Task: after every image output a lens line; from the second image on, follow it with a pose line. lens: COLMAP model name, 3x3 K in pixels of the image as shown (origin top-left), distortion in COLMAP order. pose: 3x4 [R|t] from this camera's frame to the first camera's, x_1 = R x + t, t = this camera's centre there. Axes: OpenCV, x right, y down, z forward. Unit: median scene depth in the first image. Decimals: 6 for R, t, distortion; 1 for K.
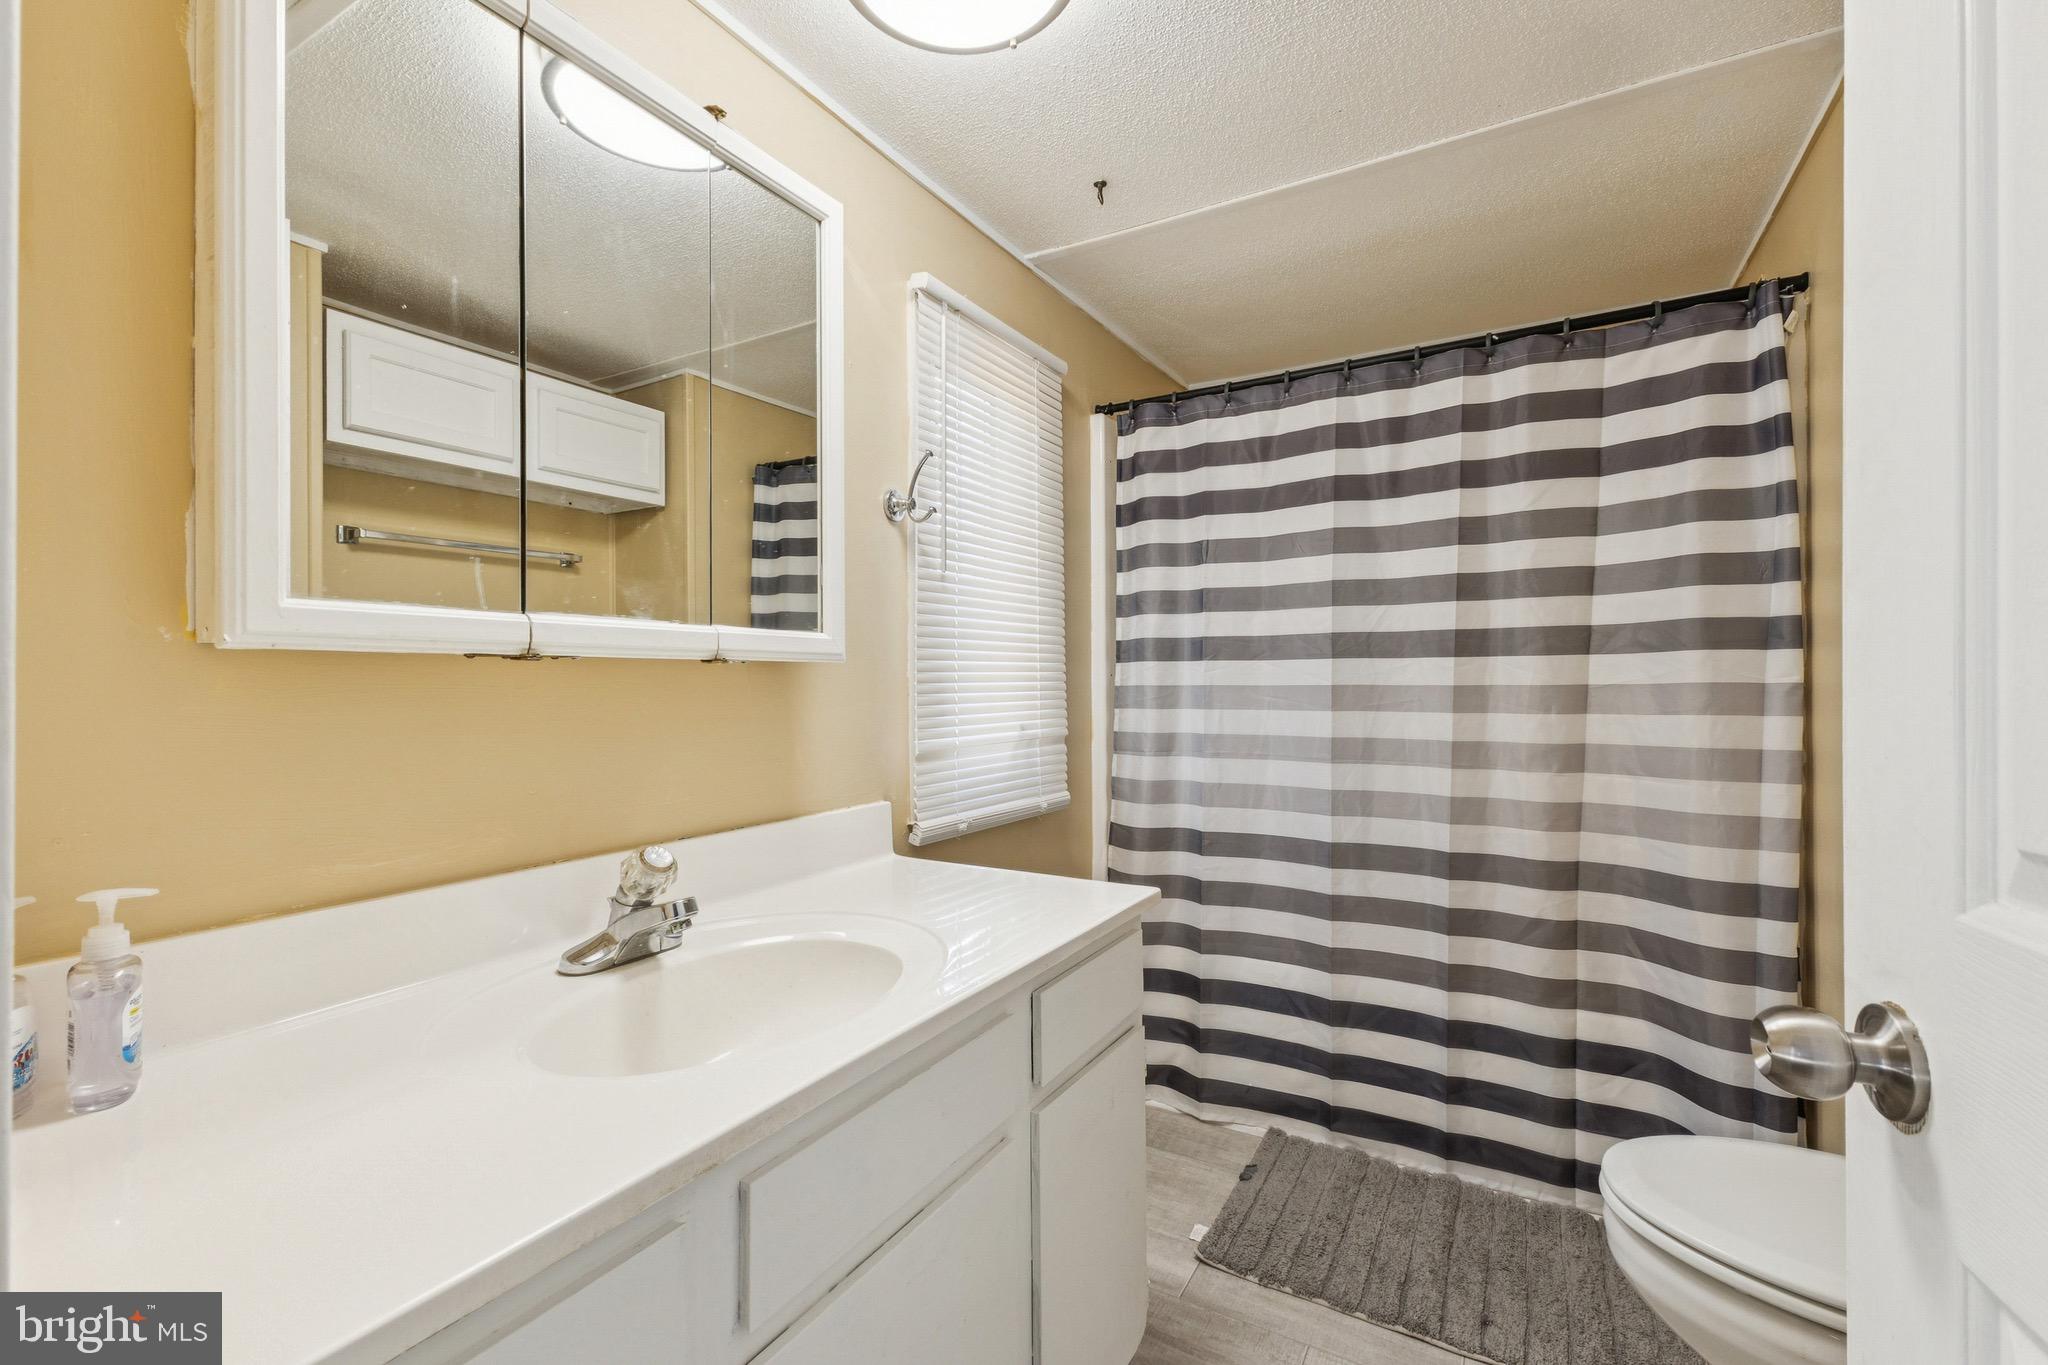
lens RADIAL K [[893.2, 0, 1022.3], [0, 893.2, 674.5], [0, 0, 1]] dist [-0.001615, 0.000905]
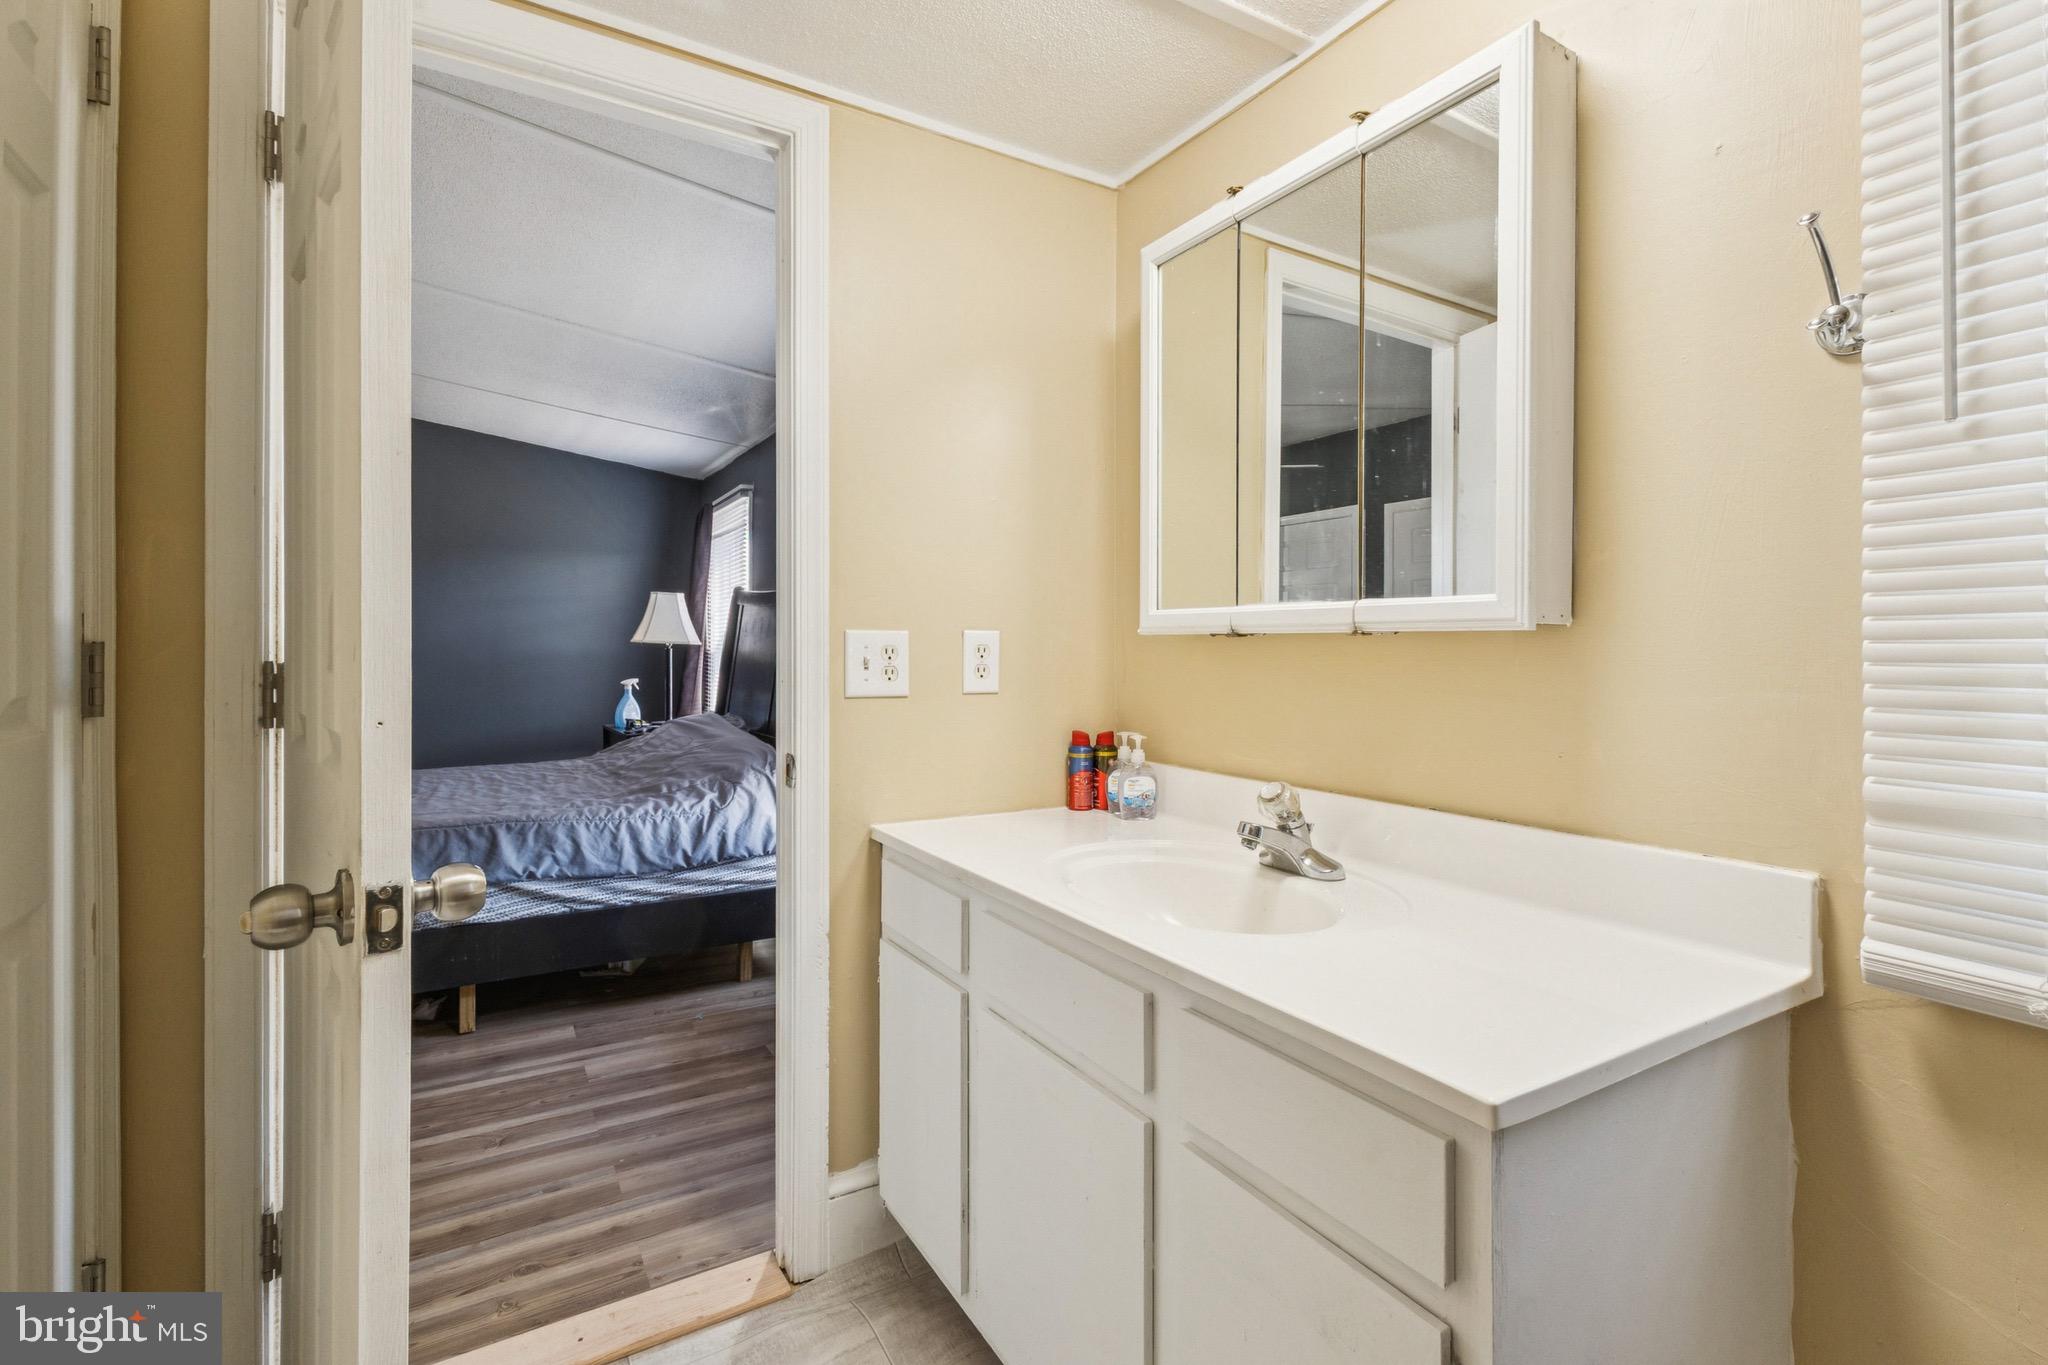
lens RADIAL K [[893.2, 0, 1020.6], [0, 893.2, 663.7], [0, 0, 1]] dist [-0.001615, 0.000905]
pose [[-0.481953, 0.009172, -0.876149, 0.850544], [-0.007253, 0.999869, 0.014458, 0.009569], [0.876167, 0.013323, -0.481823, 1.256068]]
